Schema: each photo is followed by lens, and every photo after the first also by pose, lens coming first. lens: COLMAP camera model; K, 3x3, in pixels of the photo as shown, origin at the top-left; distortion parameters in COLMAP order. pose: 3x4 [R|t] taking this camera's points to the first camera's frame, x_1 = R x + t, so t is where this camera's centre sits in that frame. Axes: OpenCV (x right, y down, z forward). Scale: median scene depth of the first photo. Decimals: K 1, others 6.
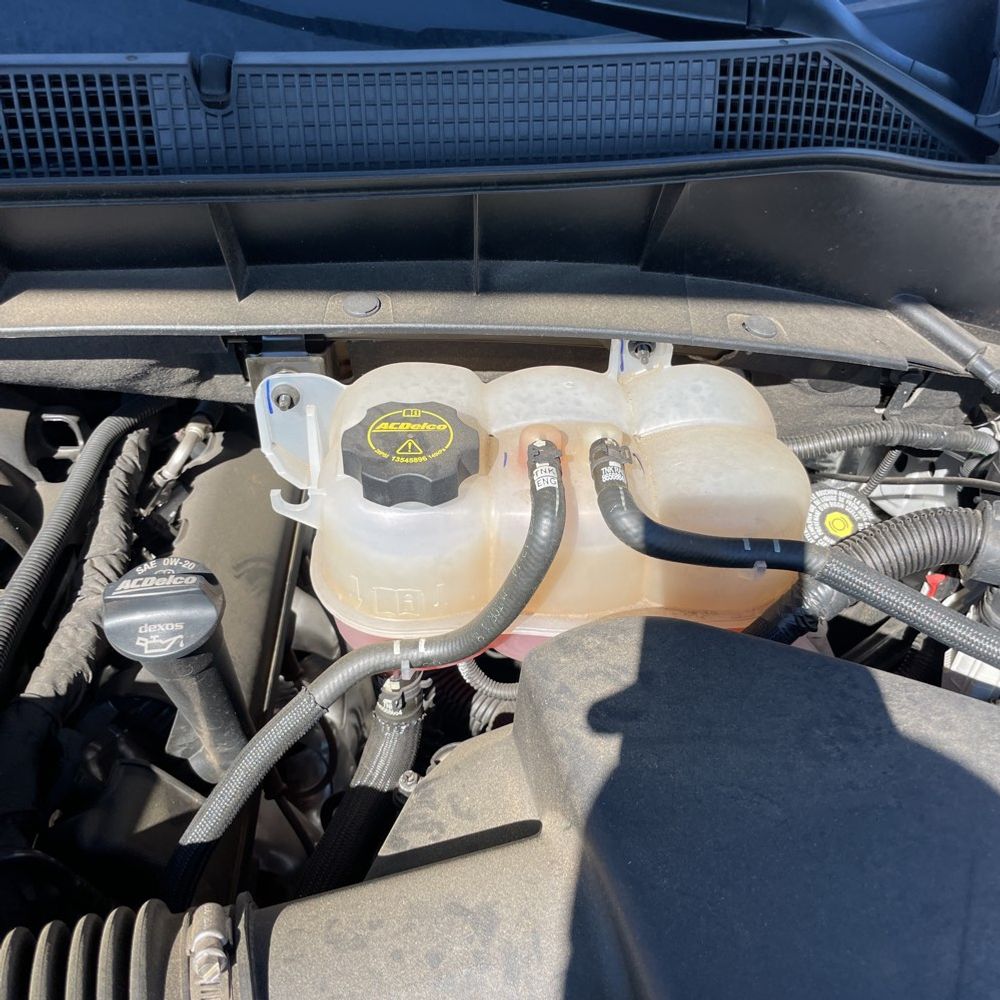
lens RADIAL K [[1014.9, 0, 494.6], [0, 1014.9, 502.1], [0, 0, 1]] dist [0.088147, -0.124102]
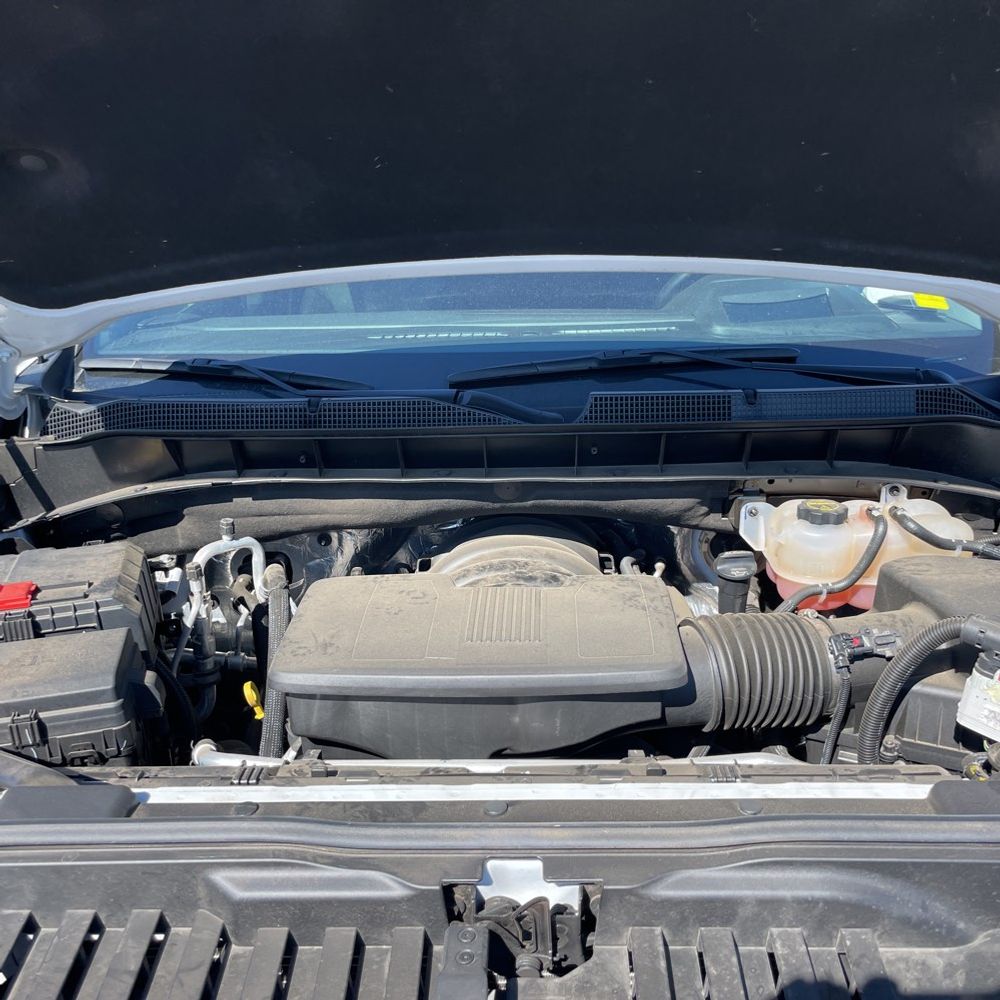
lens RADIAL K [[995.6, 0, 500.0], [0, 995.6, 500.0], [0, 0, 1]] dist [0.126238, -0.207890]
pose [[0.996761, -0.011362, -0.079613, -0.722565], [-0.020718, 0.920271, -0.390734, 0.991337], [0.077705, 0.391118, 0.917055, -1.582506]]
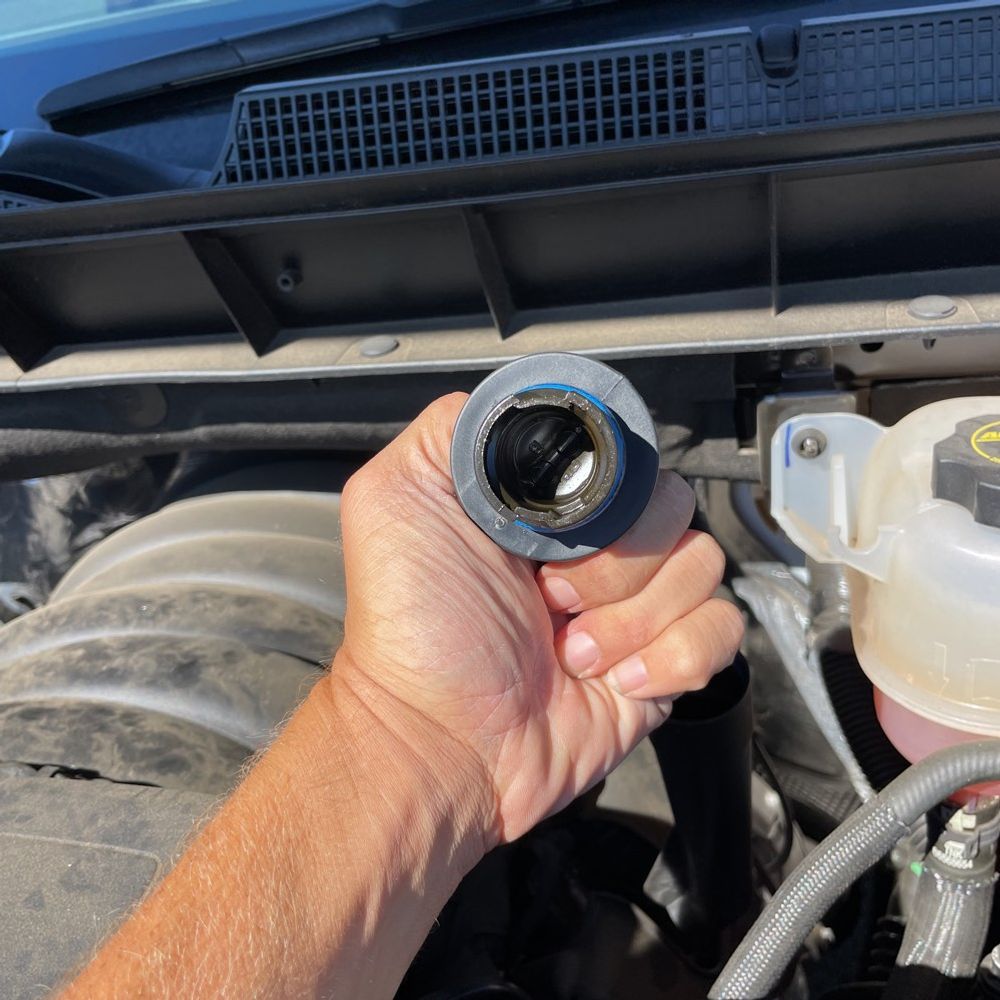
lens RADIAL K [[1016.4, 0, 517.2], [0, 1016.4, 501.2], [0, 0, 1]] dist [0.104518, -0.137971]
pose [[0.957575, -0.016205, -0.287730, -0.217556], [-0.046995, 0.976272, -0.211386, 0.145901], [0.284328, 0.215939, 0.934092, 0.184061]]
